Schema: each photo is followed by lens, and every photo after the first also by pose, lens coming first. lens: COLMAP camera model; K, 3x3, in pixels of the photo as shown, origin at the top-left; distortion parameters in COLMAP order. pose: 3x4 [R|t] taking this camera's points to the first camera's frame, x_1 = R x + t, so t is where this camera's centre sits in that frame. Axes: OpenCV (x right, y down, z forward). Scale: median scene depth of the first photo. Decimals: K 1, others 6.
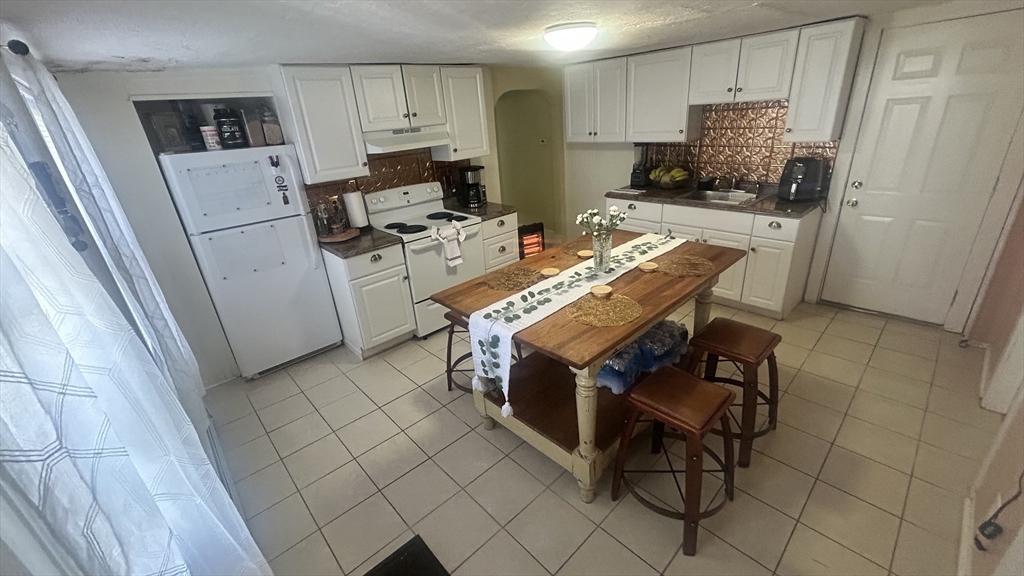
lens RADIAL K [[414.6, 0, 510.9], [0, 414.6, 285.0], [0, 0, 1]] dist [0.002131, 0.000935]
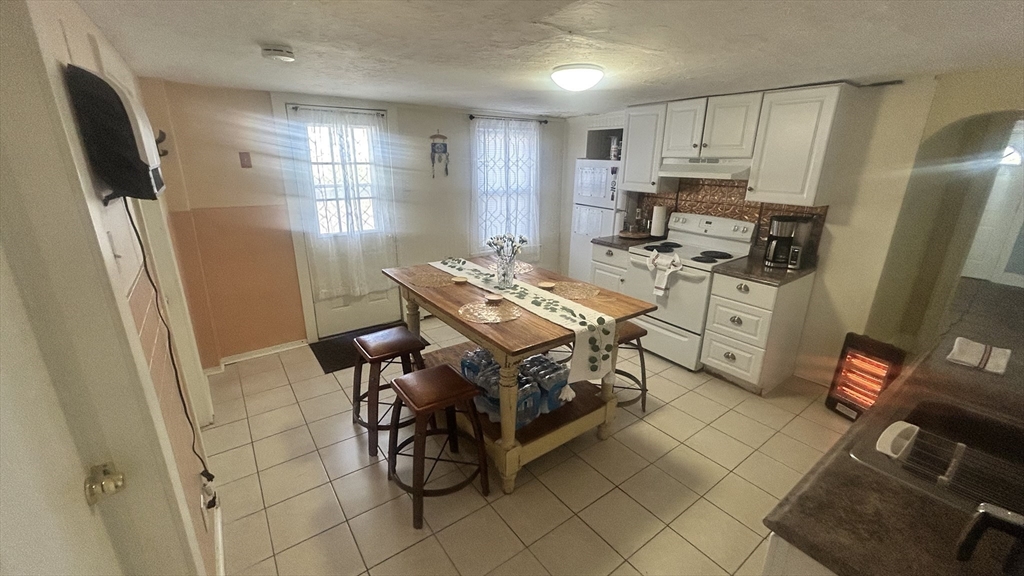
lens RADIAL K [[414.6, 0, 509.7], [0, 414.6, 288.7], [0, 0, 1]] dist [0.002131, 0.000935]
pose [[-0.119285, 0.372316, -0.920409, 0.926240], [-0.387014, 0.836264, 0.388436, -0.350606], [0.914326, 0.402545, 0.044337, 0.711420]]
